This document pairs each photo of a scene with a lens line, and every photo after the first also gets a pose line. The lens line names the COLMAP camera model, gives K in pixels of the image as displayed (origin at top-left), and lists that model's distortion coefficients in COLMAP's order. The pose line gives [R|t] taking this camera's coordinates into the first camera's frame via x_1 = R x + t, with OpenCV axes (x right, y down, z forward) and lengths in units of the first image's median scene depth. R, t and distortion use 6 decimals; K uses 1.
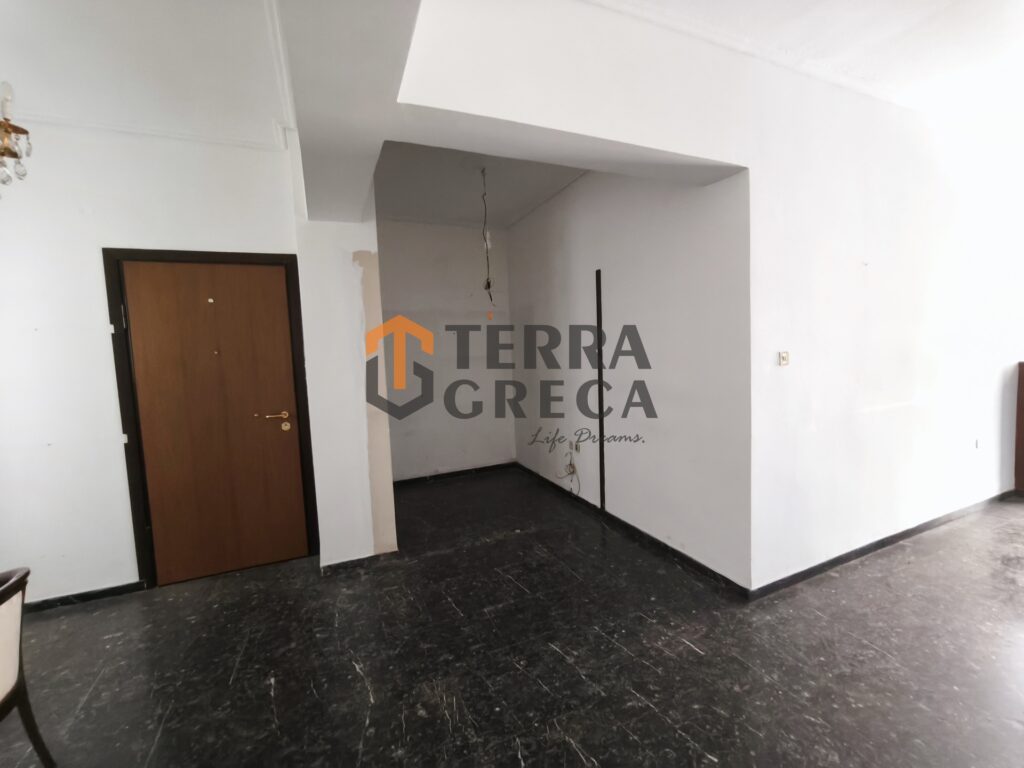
lens RADIAL K [[426.6, 0, 511.1], [0, 426.6, 383.7], [0, 0, 1]] dist [0.000513, -0.001980]
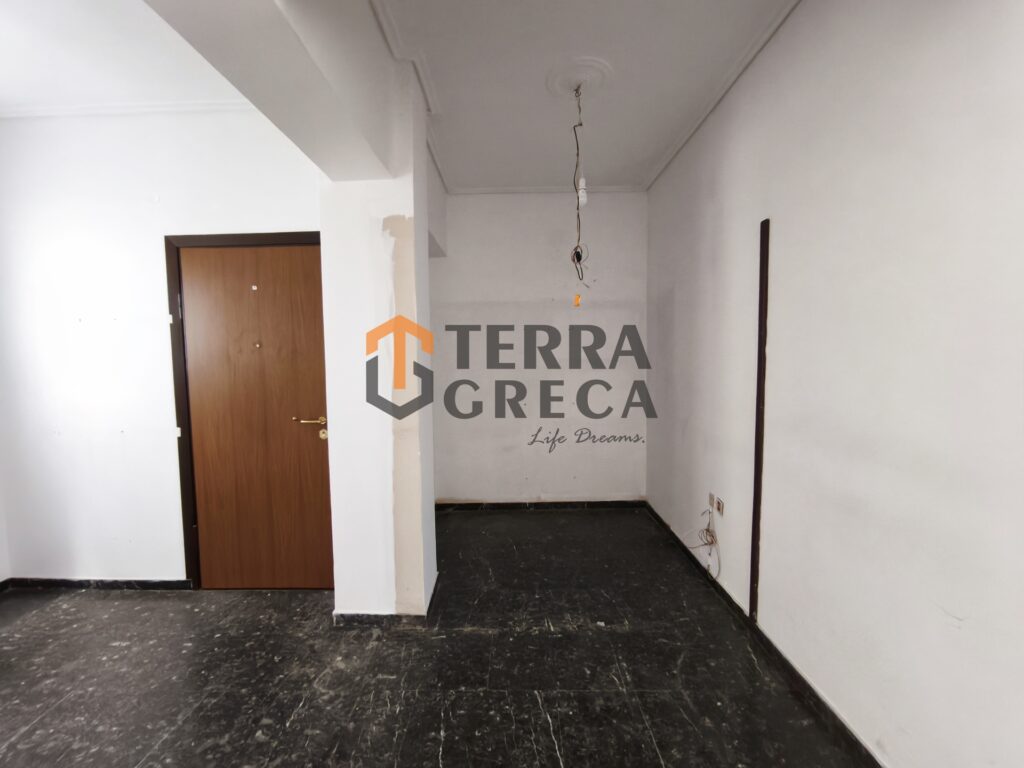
lens RADIAL K [[426.6, 0, 512.2], [0, 426.6, 382.9], [0, 0, 1]] dist [0.000513, -0.001980]
pose [[0.913508, 0.056926, -0.402819, 0.158703], [-0.057827, 0.998277, 0.009936, -0.033914], [0.402691, 0.014217, 0.915226, 0.382547]]
